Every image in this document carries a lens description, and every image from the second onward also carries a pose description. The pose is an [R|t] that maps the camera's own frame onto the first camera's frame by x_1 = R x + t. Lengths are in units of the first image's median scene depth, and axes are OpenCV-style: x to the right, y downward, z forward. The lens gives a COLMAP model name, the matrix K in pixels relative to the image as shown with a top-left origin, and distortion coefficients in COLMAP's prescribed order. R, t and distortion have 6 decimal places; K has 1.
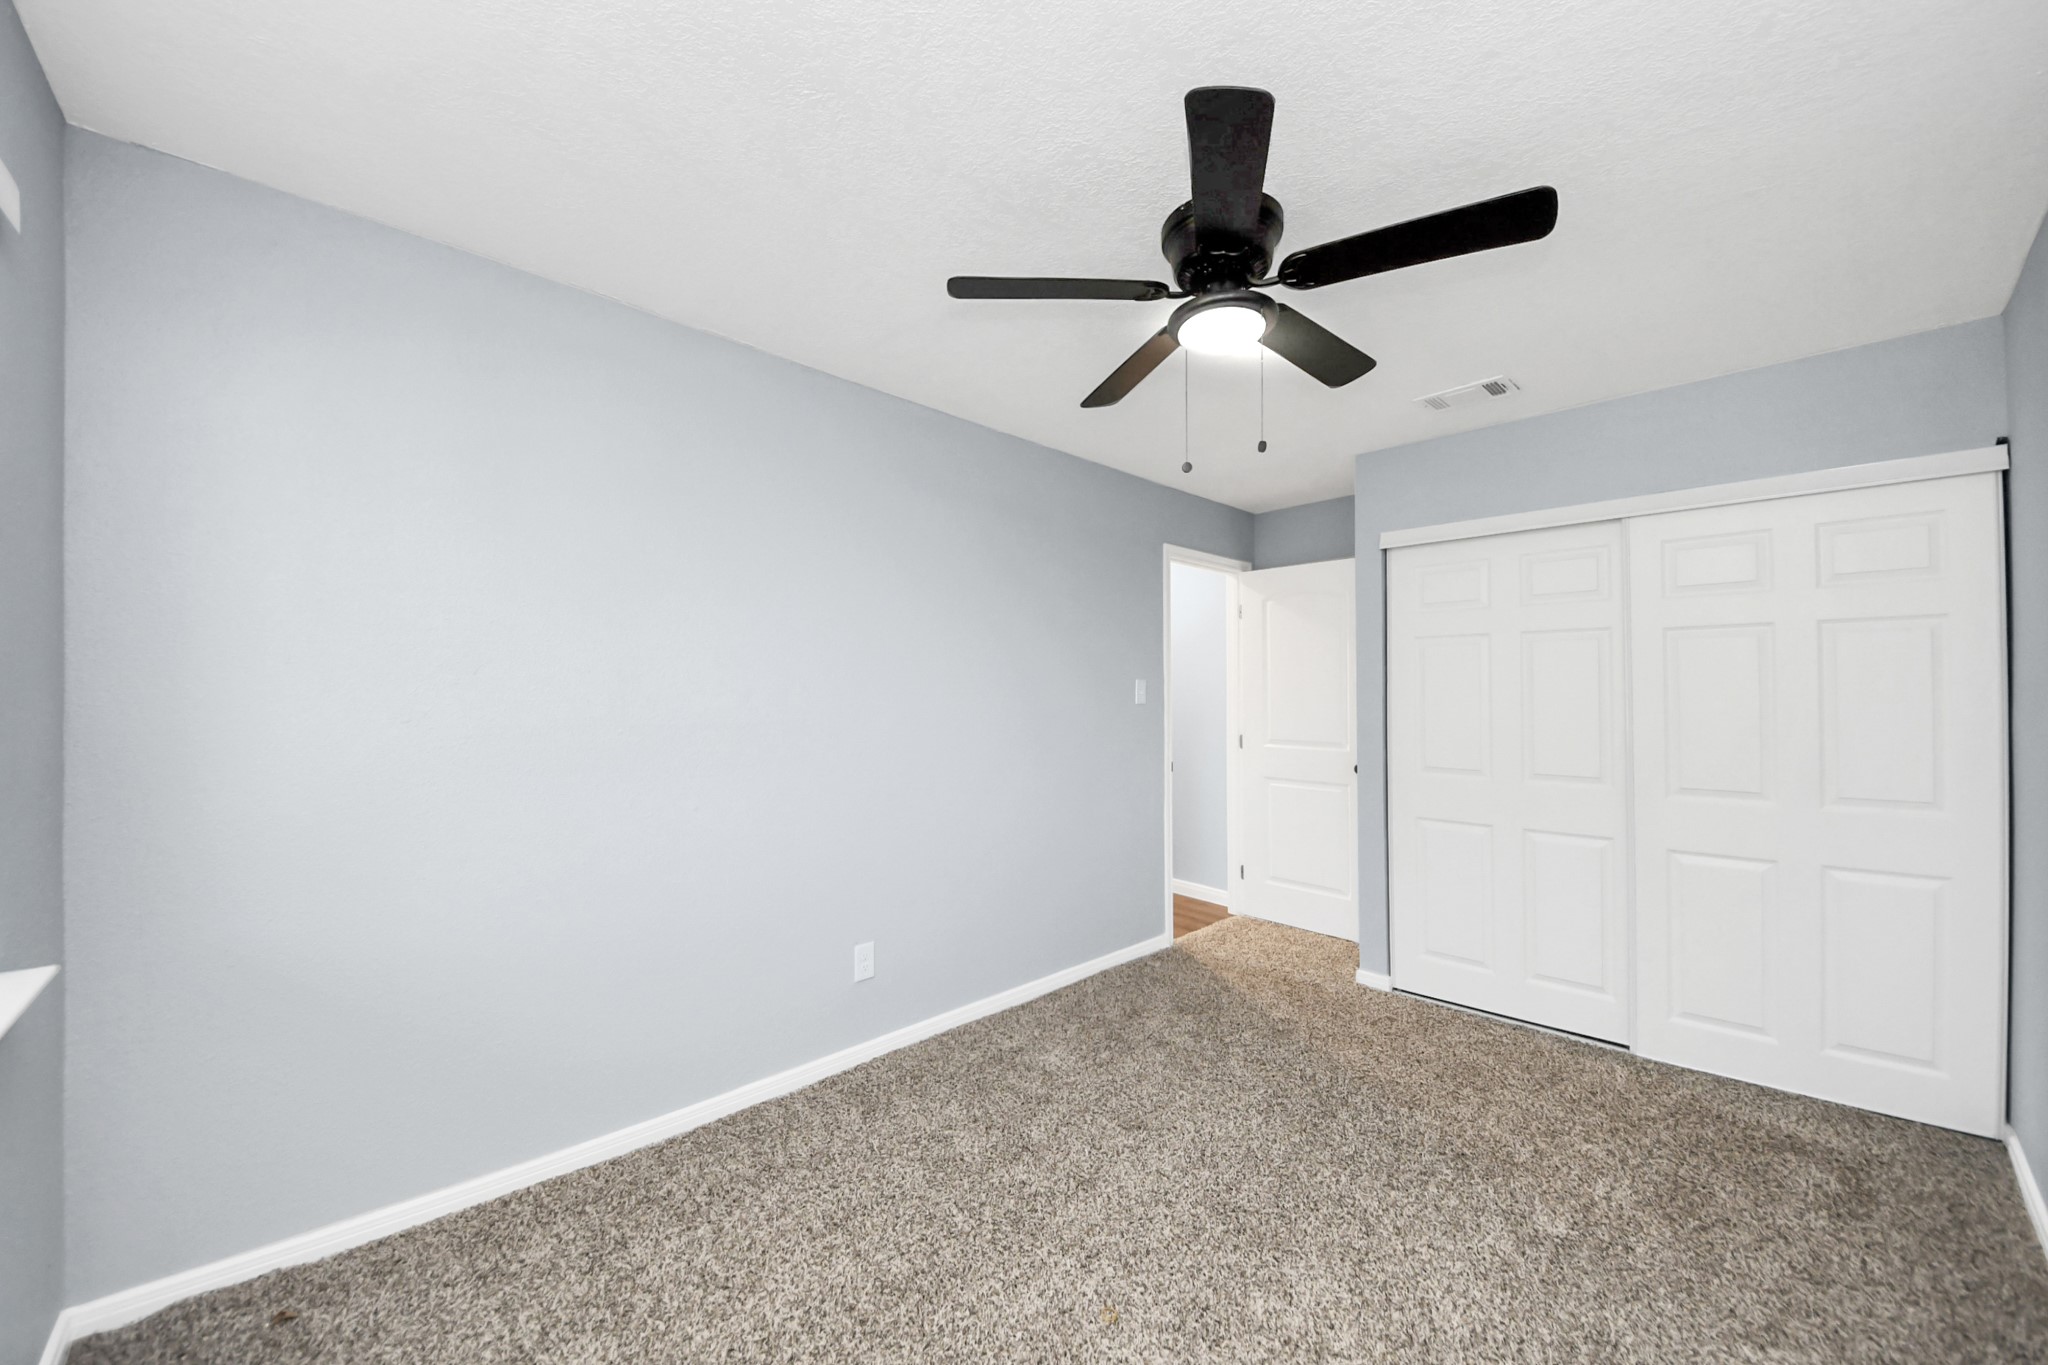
lens RADIAL K [[773.6, 0, 1030.9], [0, 773.6, 682.2], [0, 0, 1]] dist [0.033214, -0.024904]
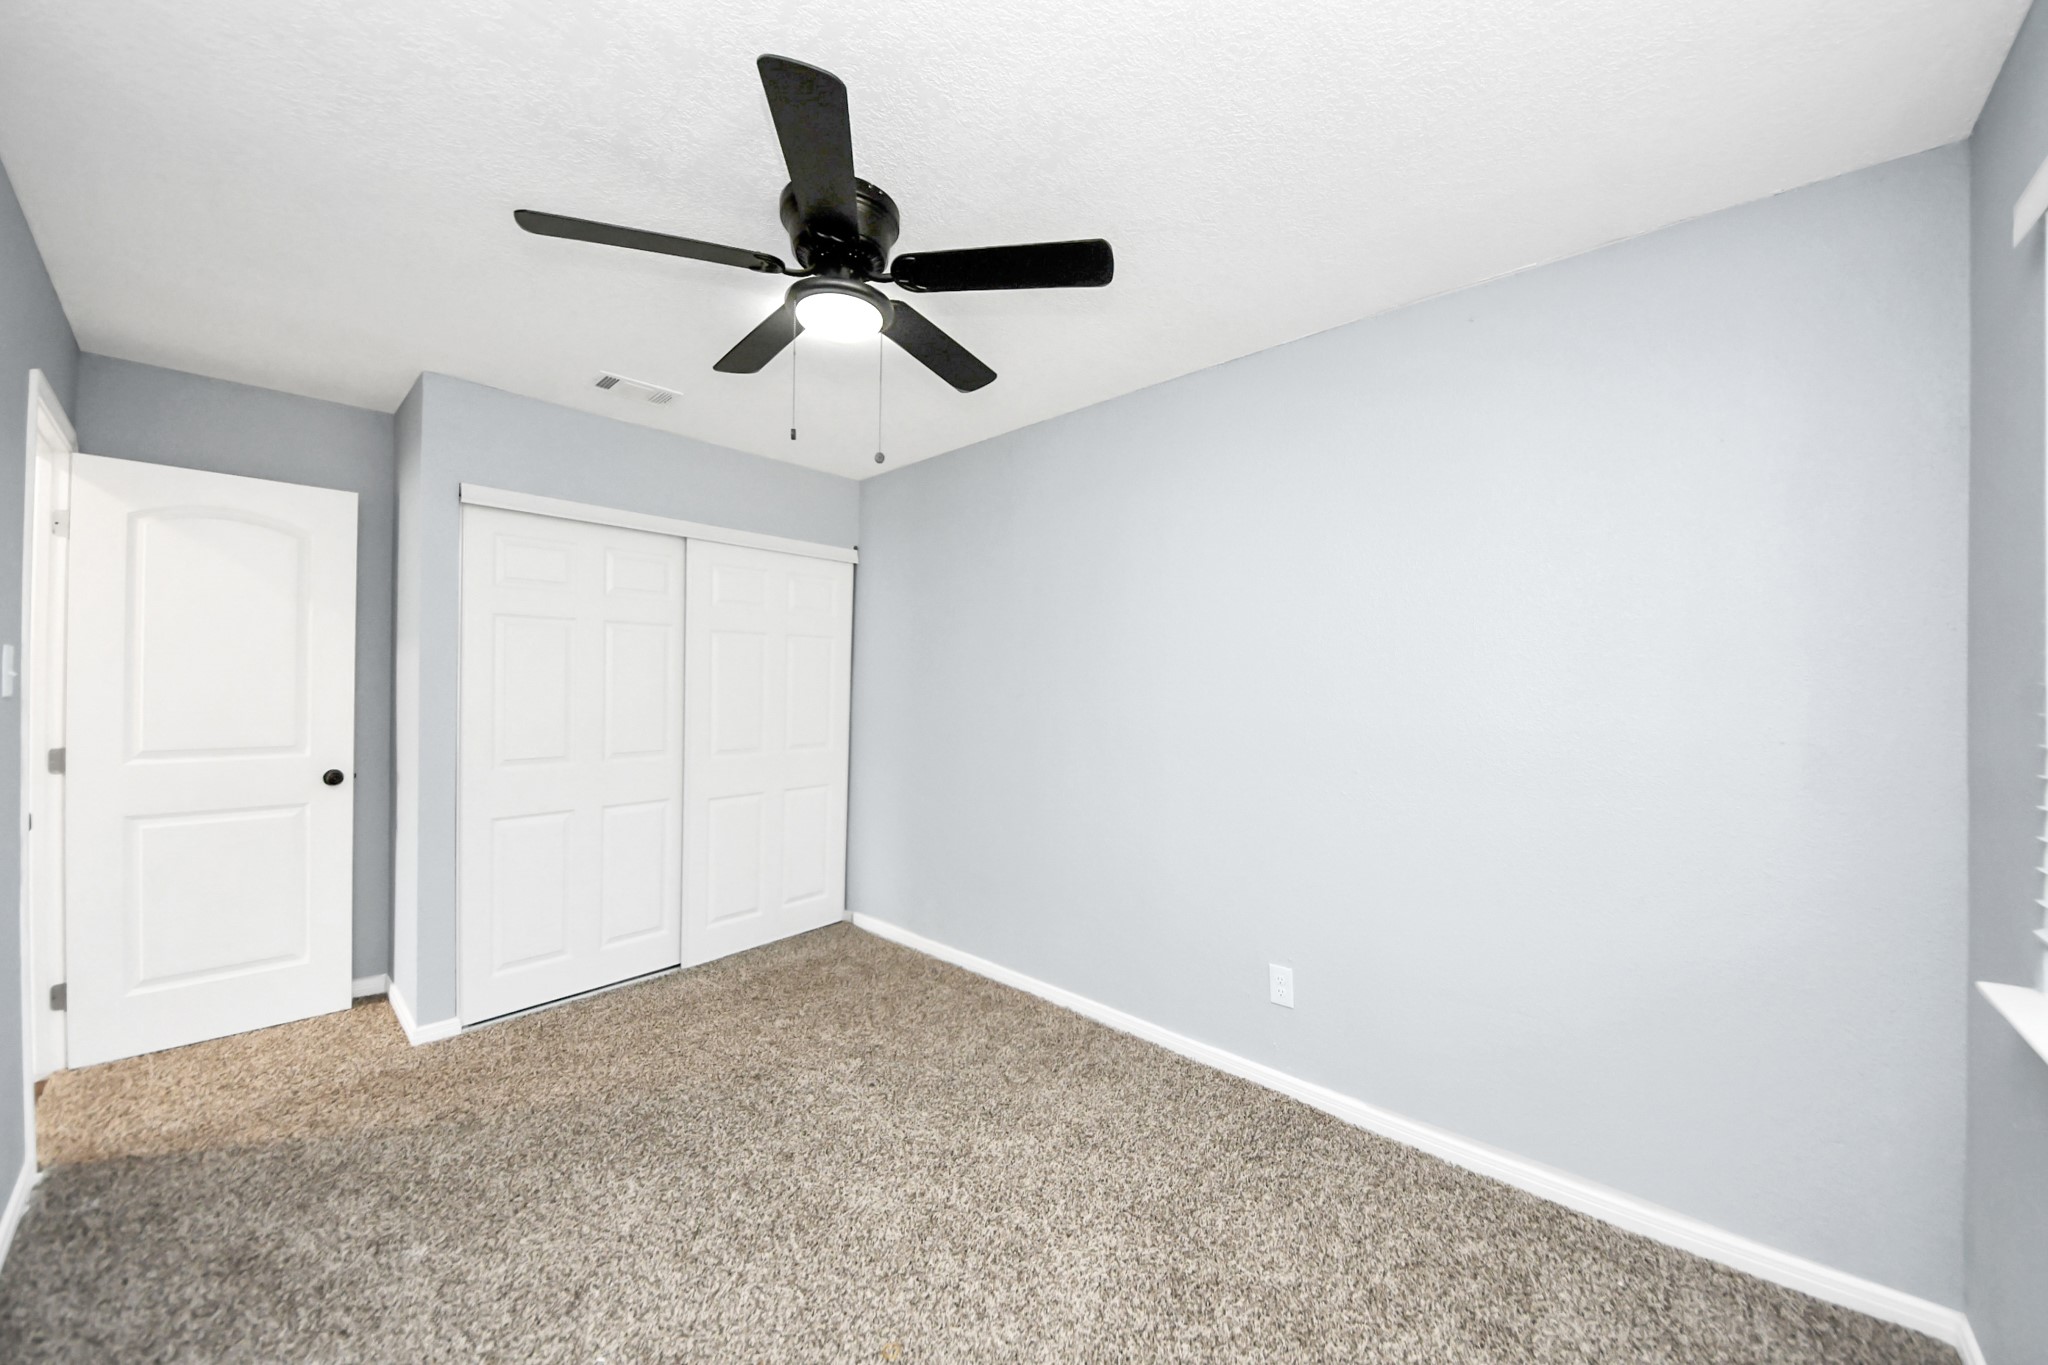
lens RADIAL K [[725.4, 0, 1050.5], [0, 725.4, 683.8], [0, 0, 1]] dist [0.043928, -0.023396]
pose [[-0.075163, -0.004564, 0.997161, -0.446777], [-0.025369, 0.999675, 0.002664, 0.002232], [-0.996848, -0.025097, -0.075255, 0.512307]]
